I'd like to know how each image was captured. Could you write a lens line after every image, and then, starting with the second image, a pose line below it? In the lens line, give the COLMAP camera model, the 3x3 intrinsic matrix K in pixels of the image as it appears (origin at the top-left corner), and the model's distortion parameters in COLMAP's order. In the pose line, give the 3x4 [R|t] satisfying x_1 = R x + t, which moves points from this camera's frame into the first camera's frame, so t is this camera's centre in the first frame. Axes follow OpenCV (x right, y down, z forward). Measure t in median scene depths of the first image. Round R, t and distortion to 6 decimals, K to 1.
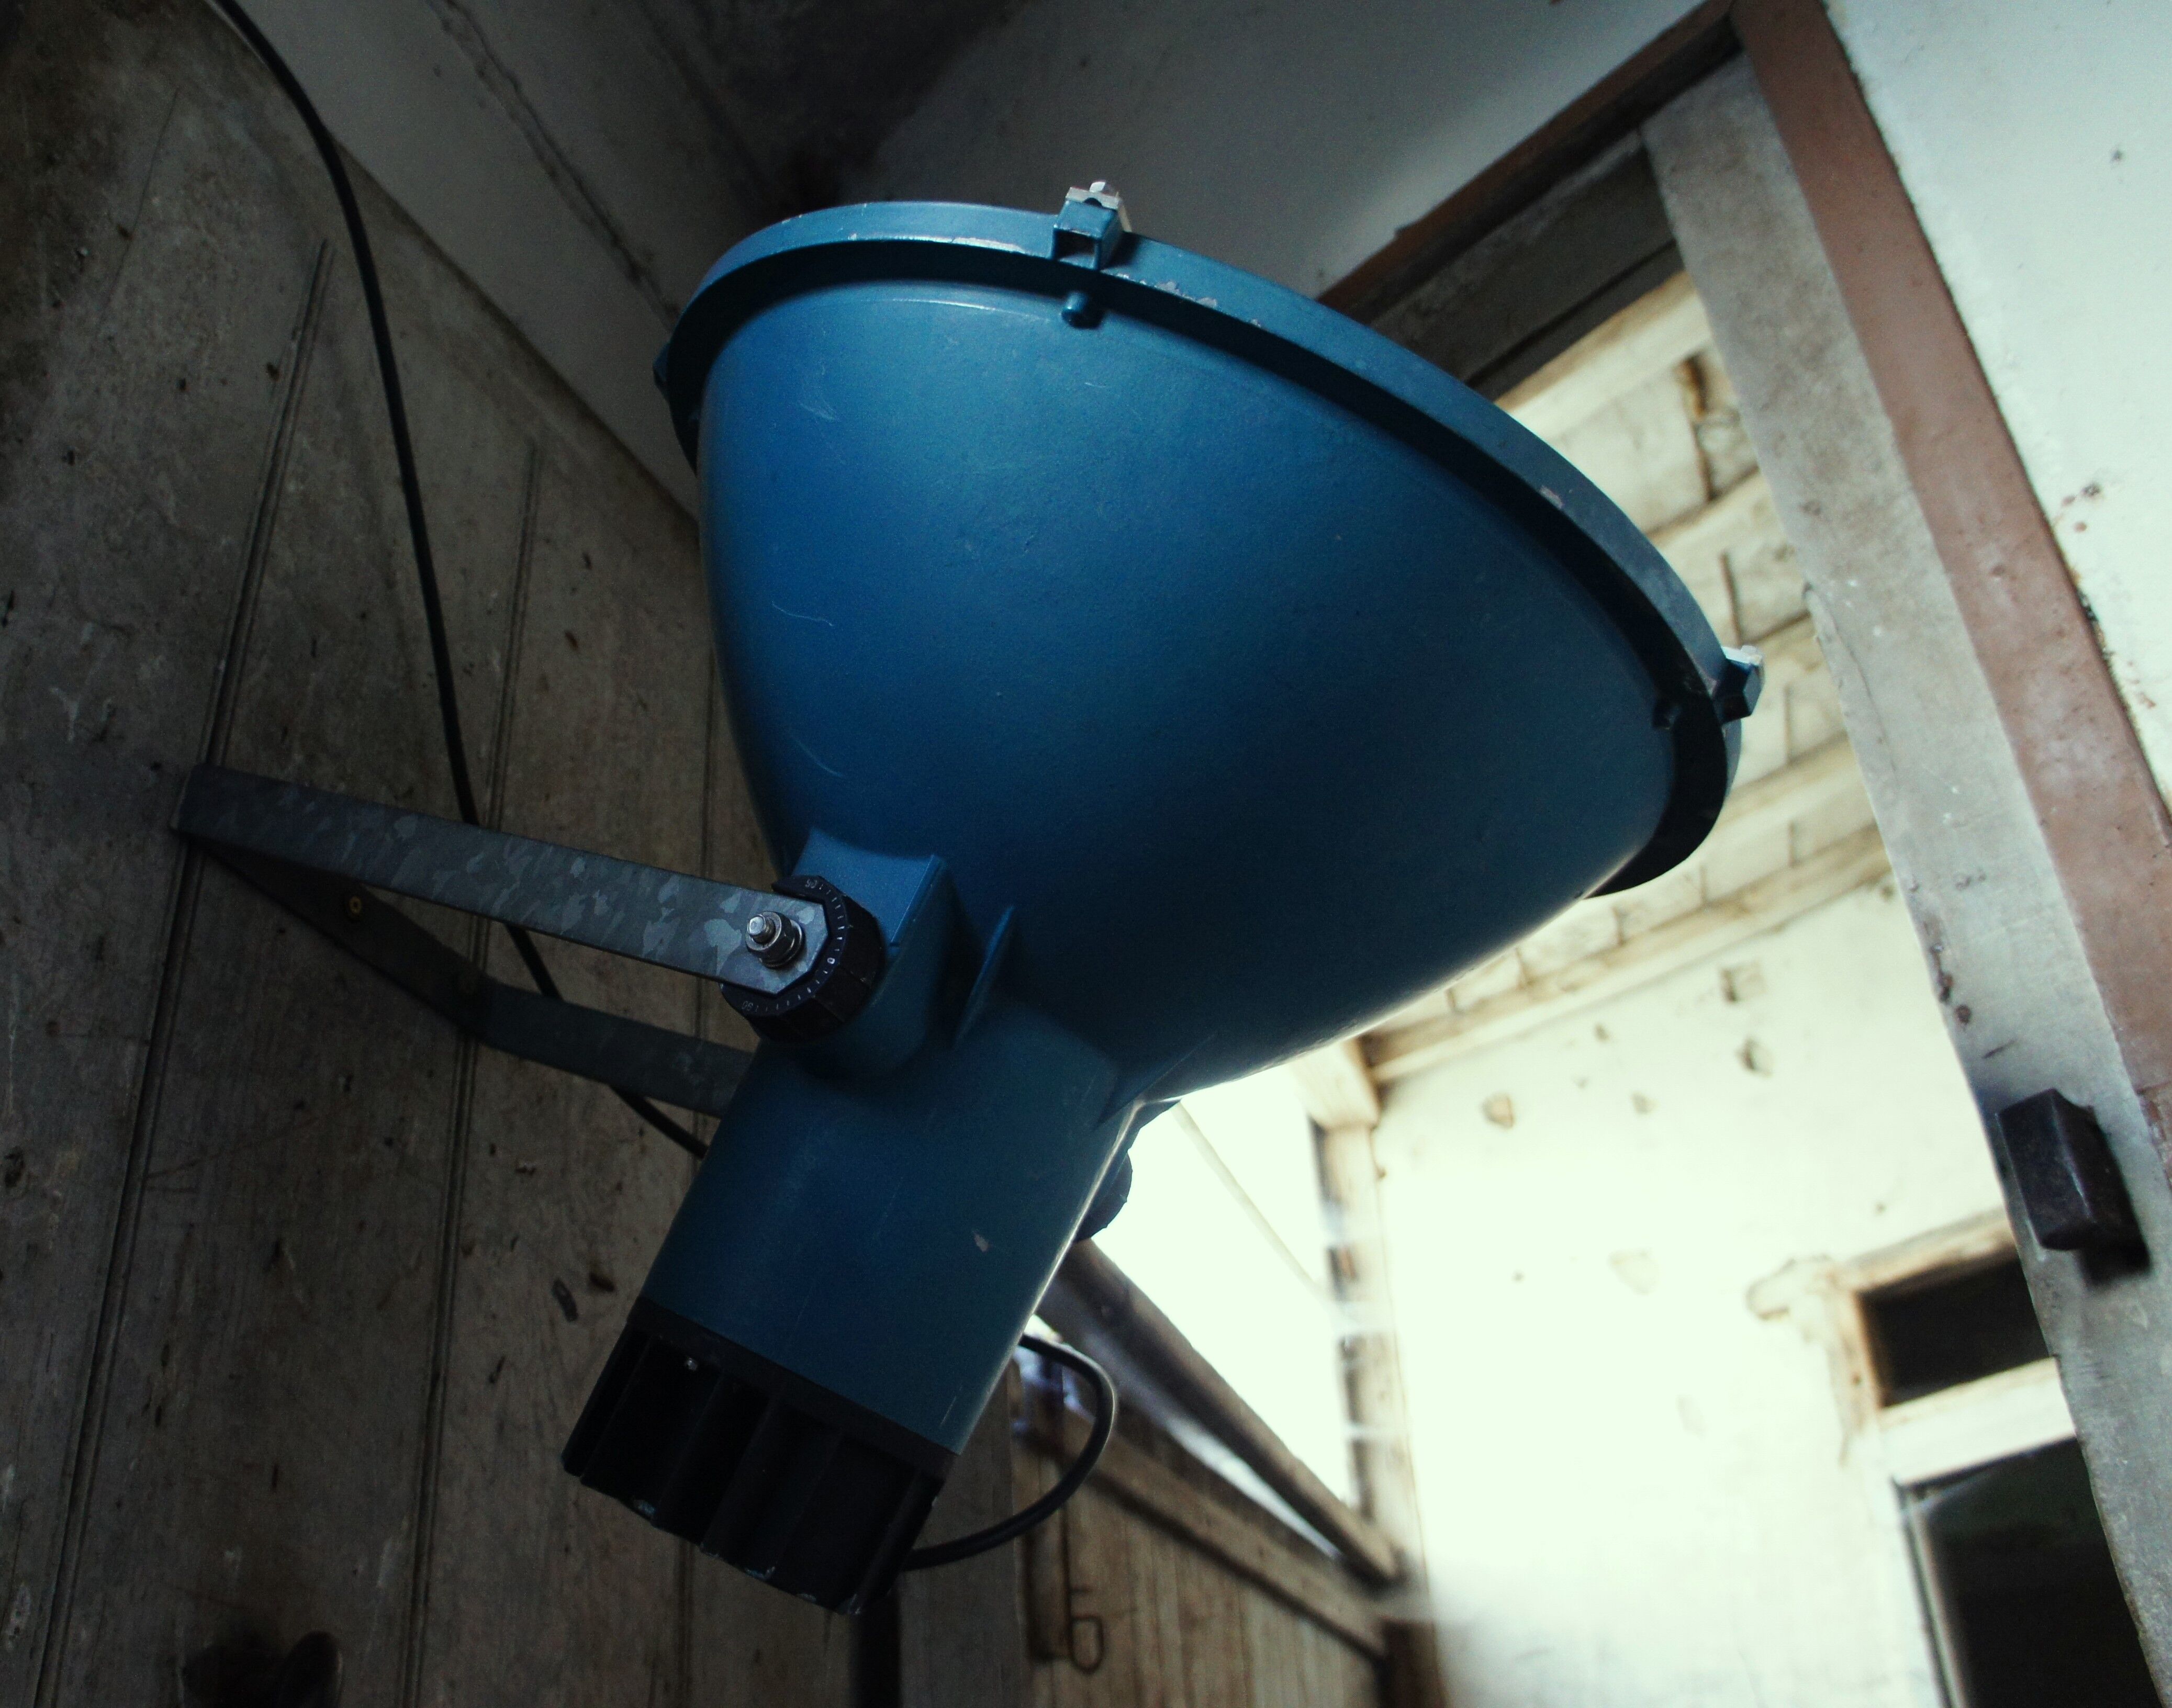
lens RADIAL K [[1989.0, 0, 918.7], [0, 1989.0, 811.6], [0, 0, 1]] dist [-0.142995, 0.000000]
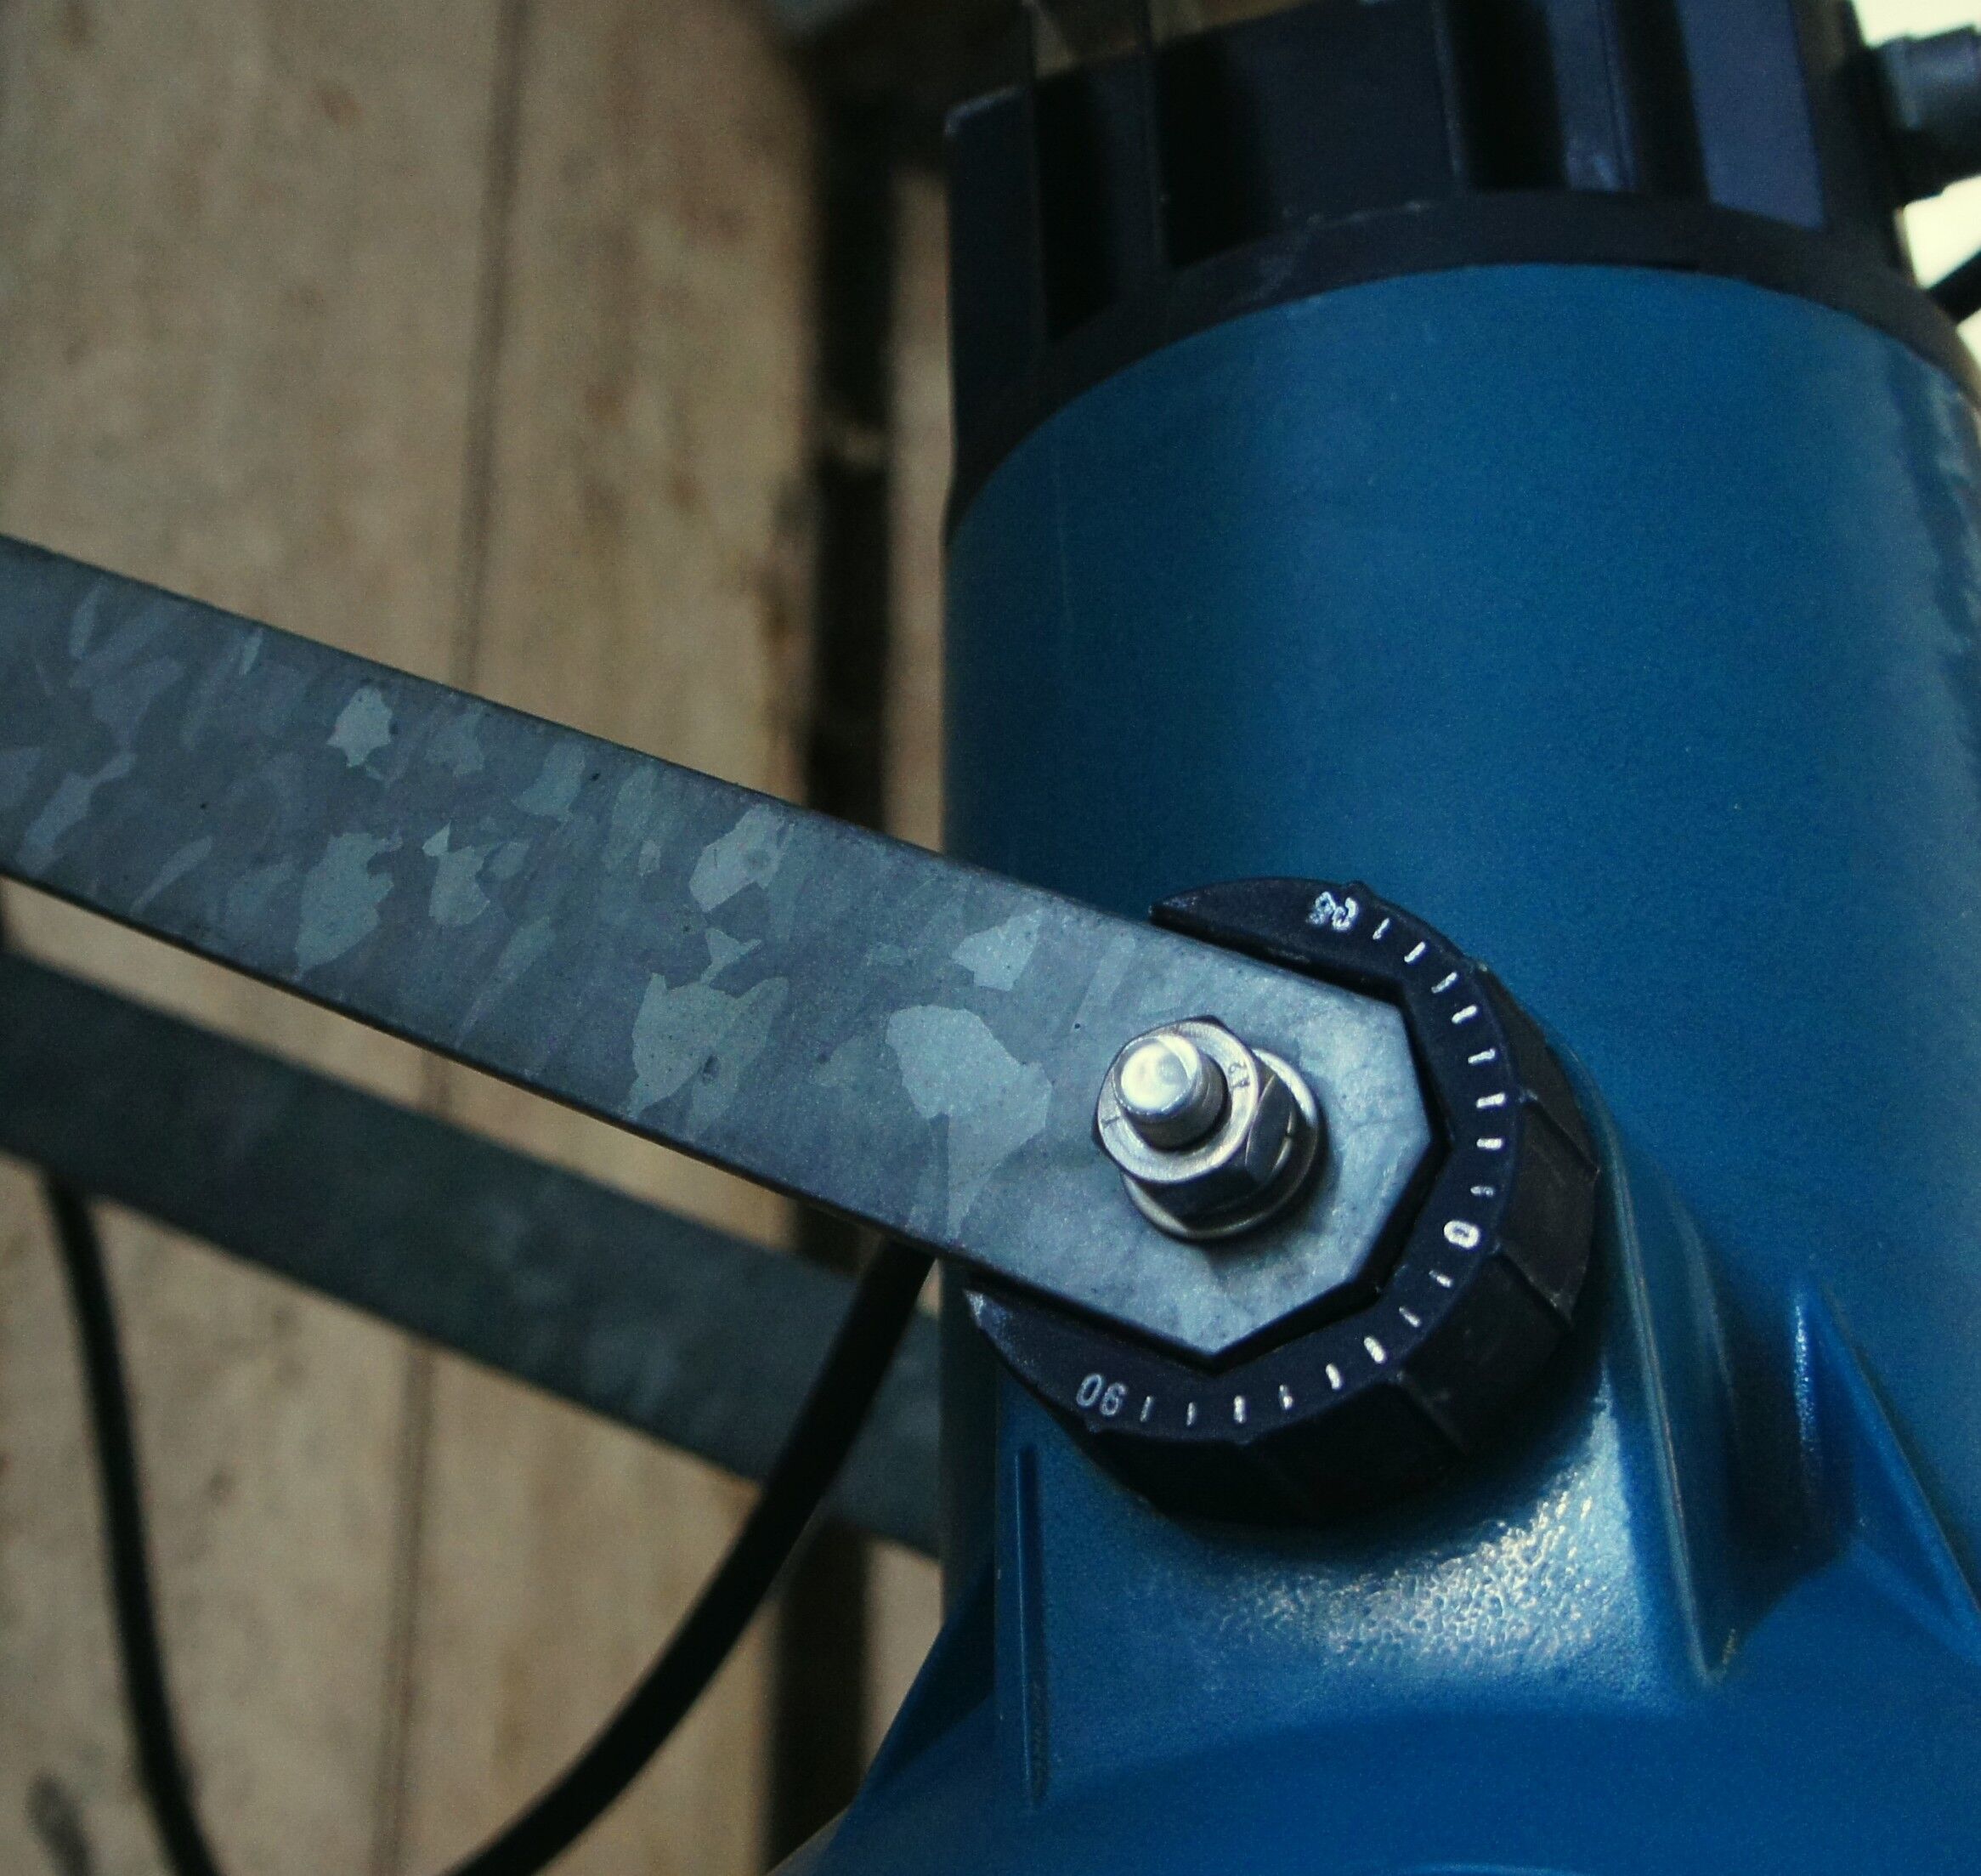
lens RADIAL K [[4075.6, 0, 992.1], [0, 4075.6, 936.5], [0, 0, 1]] dist [-0.063318, 0.000000]
pose [[0.993240, 0.075453, 0.088207, -0.111131], [-0.086917, 0.987119, 0.134318, -0.021632], [-0.076936, -0.141076, 0.987005, 0.365493]]
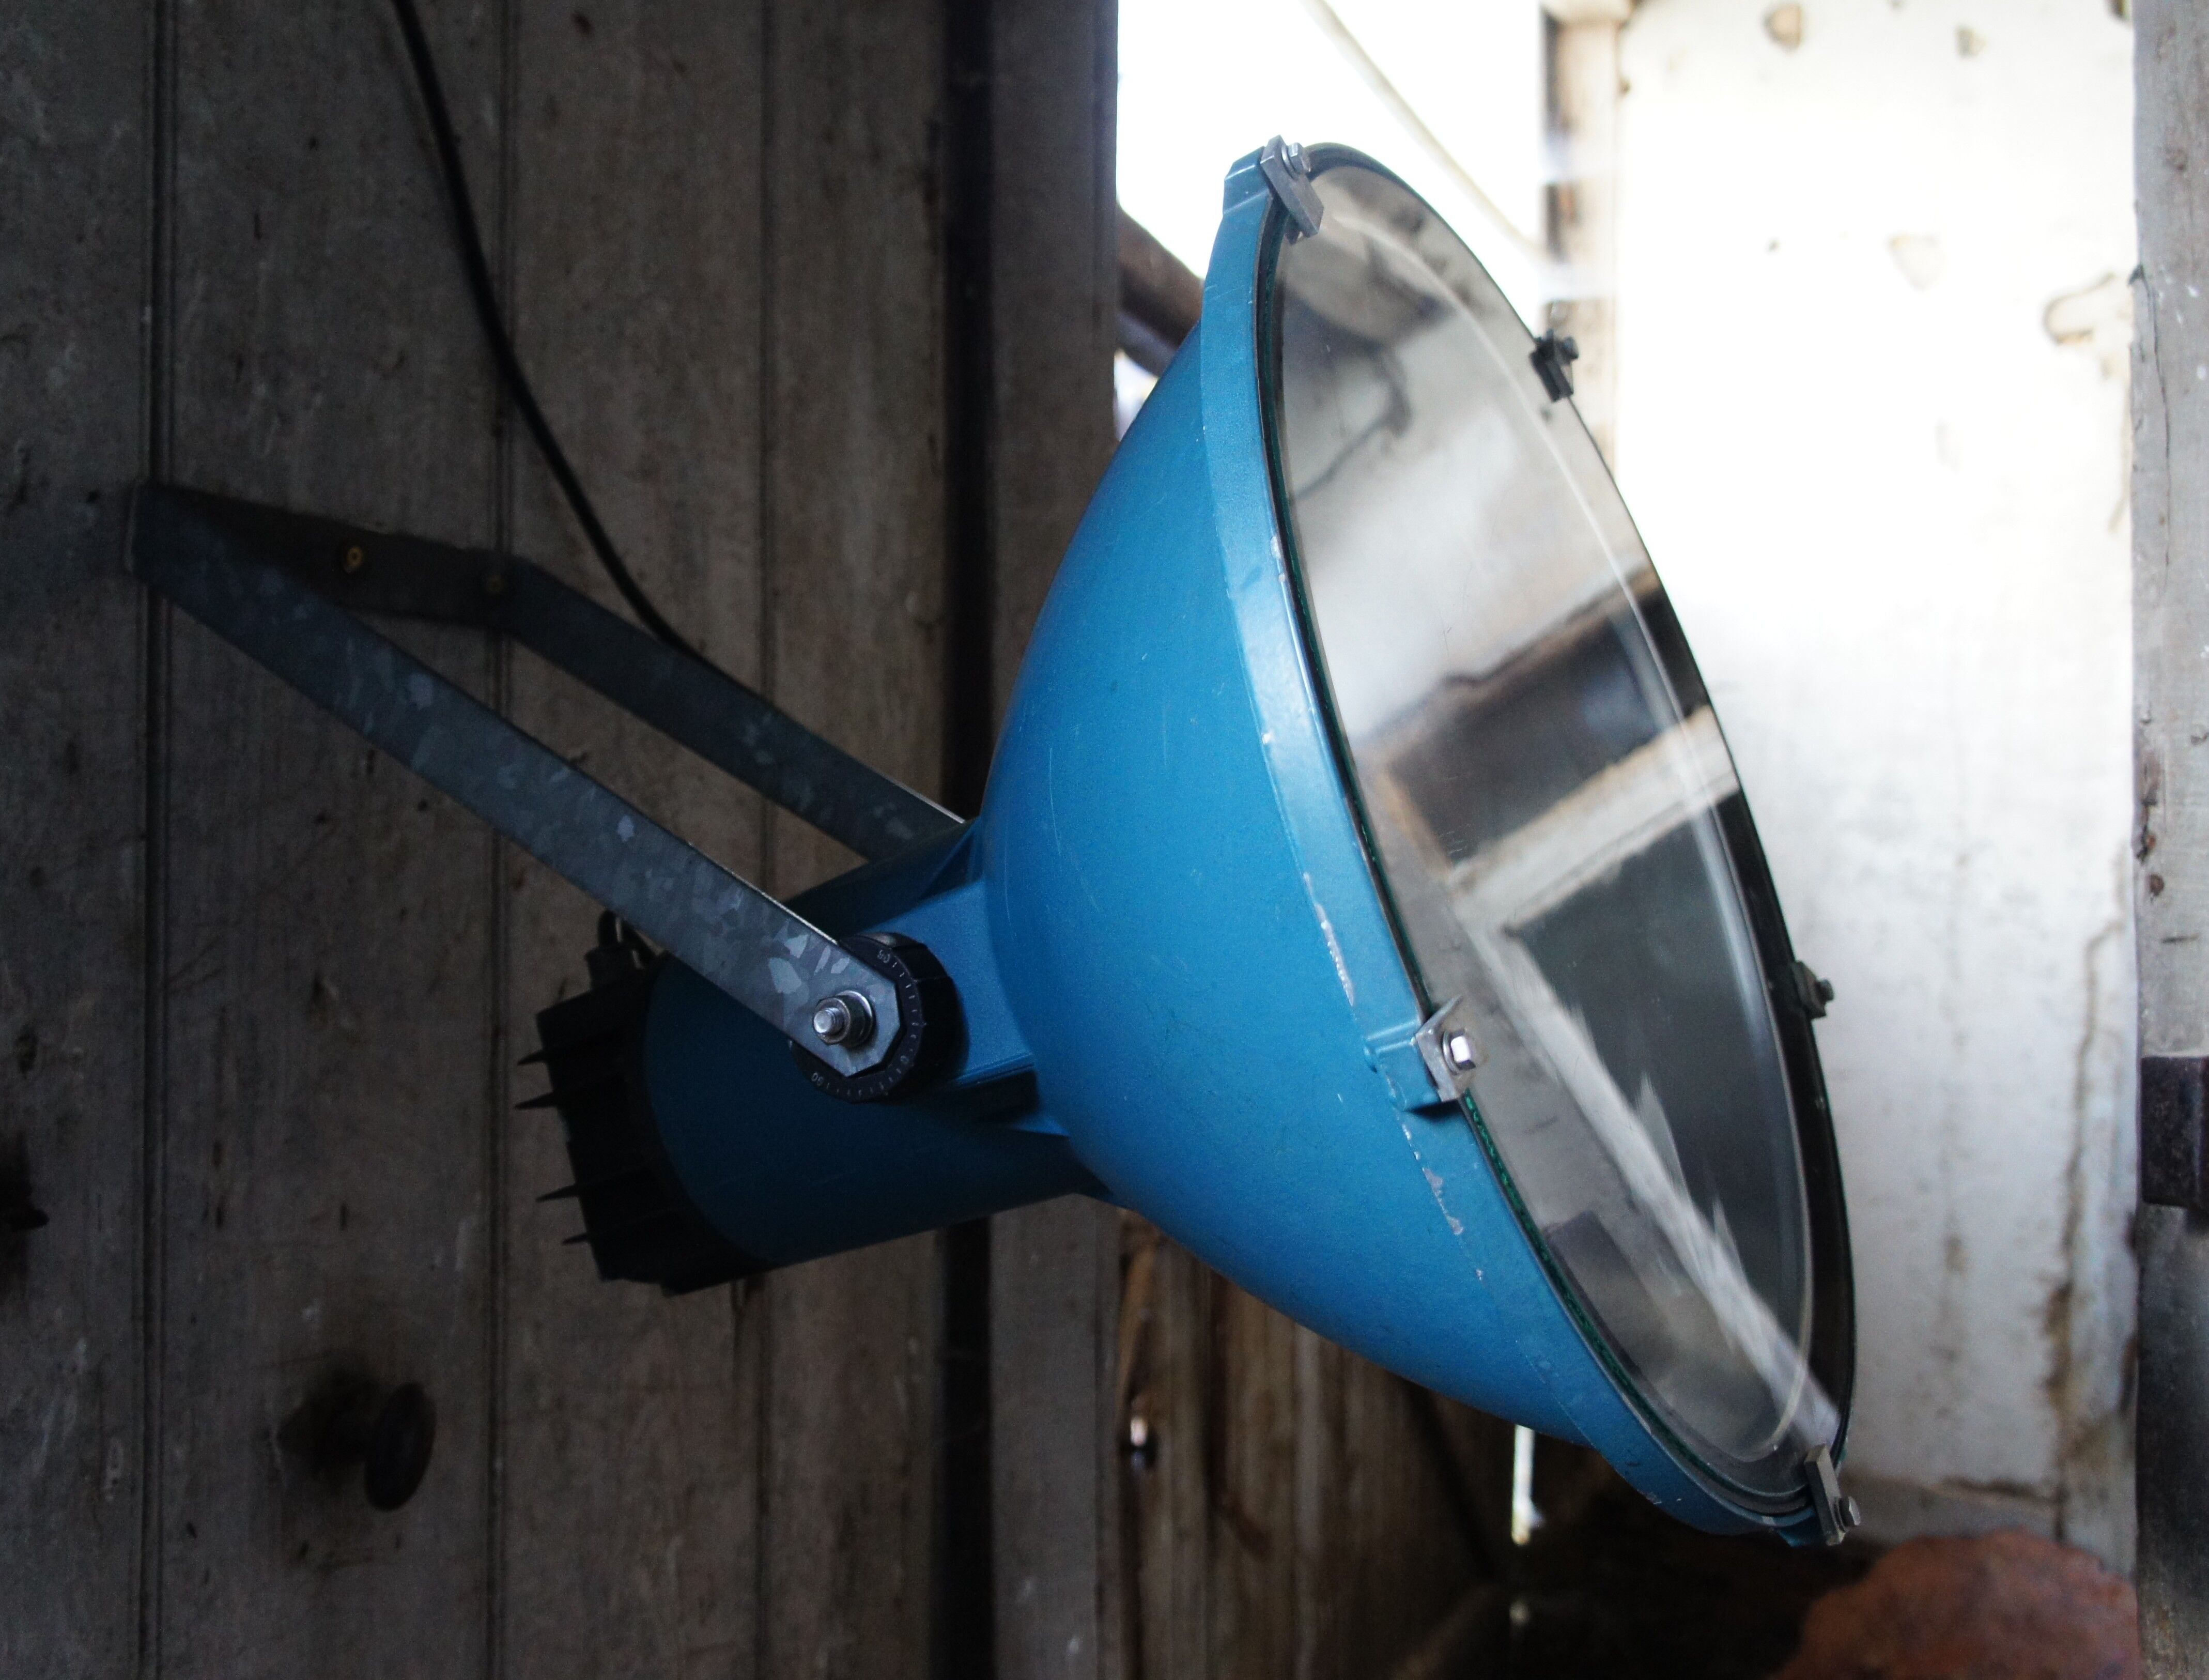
lens RADIAL K [[2452.6, 0, 1150.9], [0, 2452.6, 816.6], [0, 0, 1]] dist [-0.044913, 0.000000]
pose [[0.998413, 0.027678, 0.049041, 0.010465], [-0.049660, 0.843383, 0.535013, -0.489156], [-0.026552, -0.536600, 0.843419, 0.043796]]
